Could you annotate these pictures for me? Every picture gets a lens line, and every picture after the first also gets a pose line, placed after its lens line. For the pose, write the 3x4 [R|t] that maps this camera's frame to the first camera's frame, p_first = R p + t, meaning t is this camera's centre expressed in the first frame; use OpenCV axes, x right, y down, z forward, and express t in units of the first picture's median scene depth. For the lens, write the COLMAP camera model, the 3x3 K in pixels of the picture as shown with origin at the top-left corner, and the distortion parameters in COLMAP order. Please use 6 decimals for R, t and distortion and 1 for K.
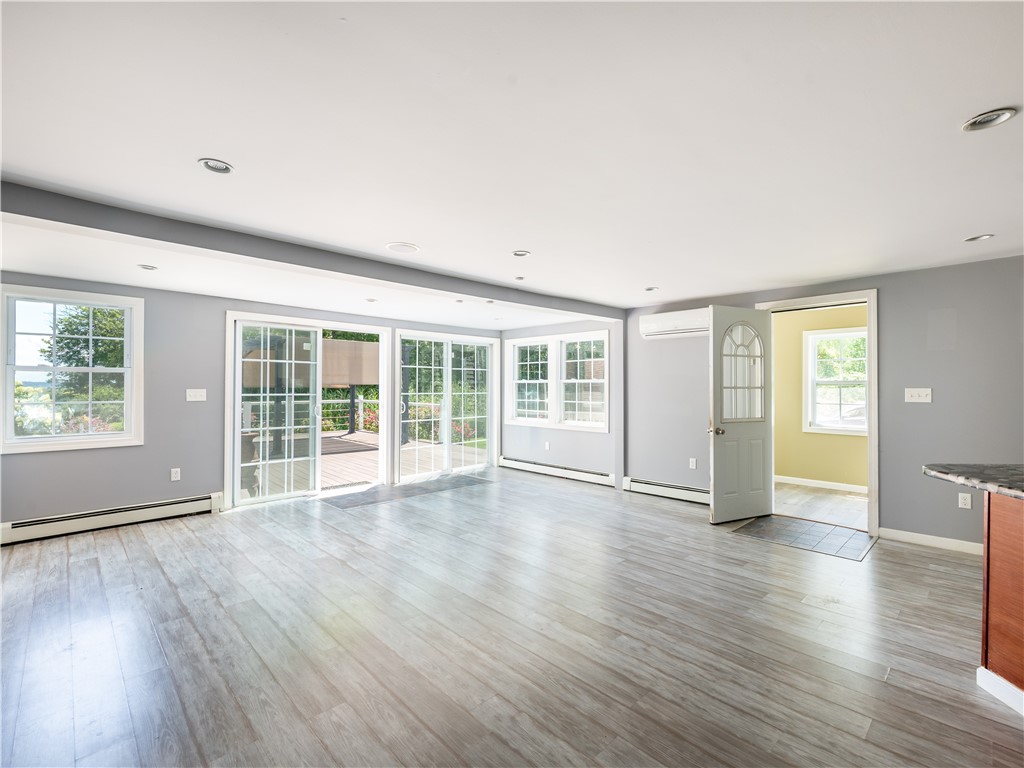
lens RADIAL K [[466.3, 0, 508.3], [0, 466.3, 384.6], [0, 0, 1]] dist [-0.000900, -0.000824]
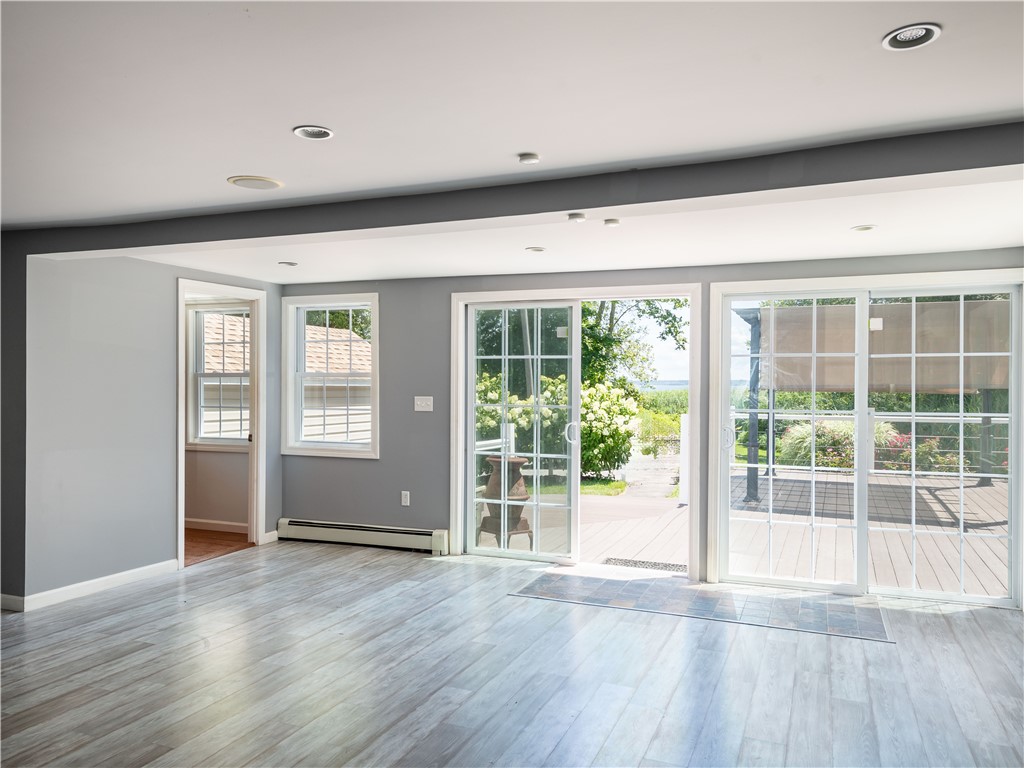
lens RADIAL K [[754.0, 0, 506.8], [0, 754.0, 386.8], [0, 0, 1]] dist [0.017756, -0.010457]
pose [[0.402566, 0.002721, -0.915387, 0.616859], [0.001626, 0.999992, 0.003687, -0.012414], [0.915390, -0.002972, 0.402558, 0.641406]]
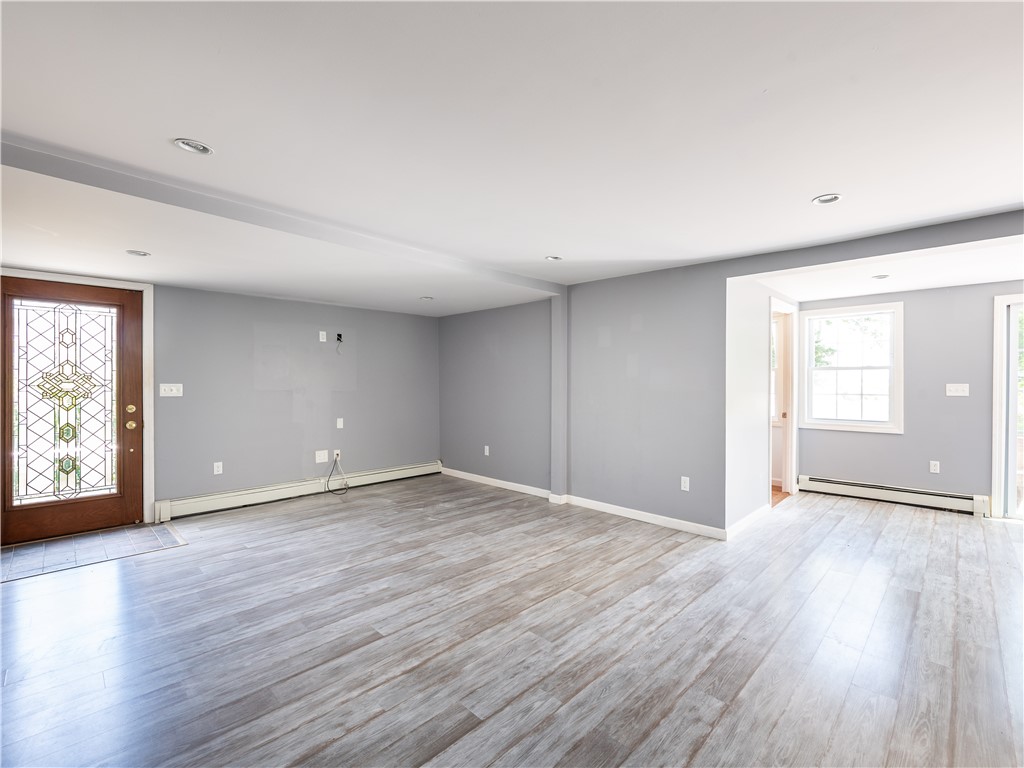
lens RADIAL K [[450.7, 0, 545.1], [0, 450.7, 384.2], [0, 0, 1]] dist [-0.001805, -0.003043]
pose [[0.064381, 0.000806, -0.997925, 0.224649], [0.006800, 0.999976, 0.001246, 0.003613], [0.997902, -0.006866, 0.064374, 0.084017]]
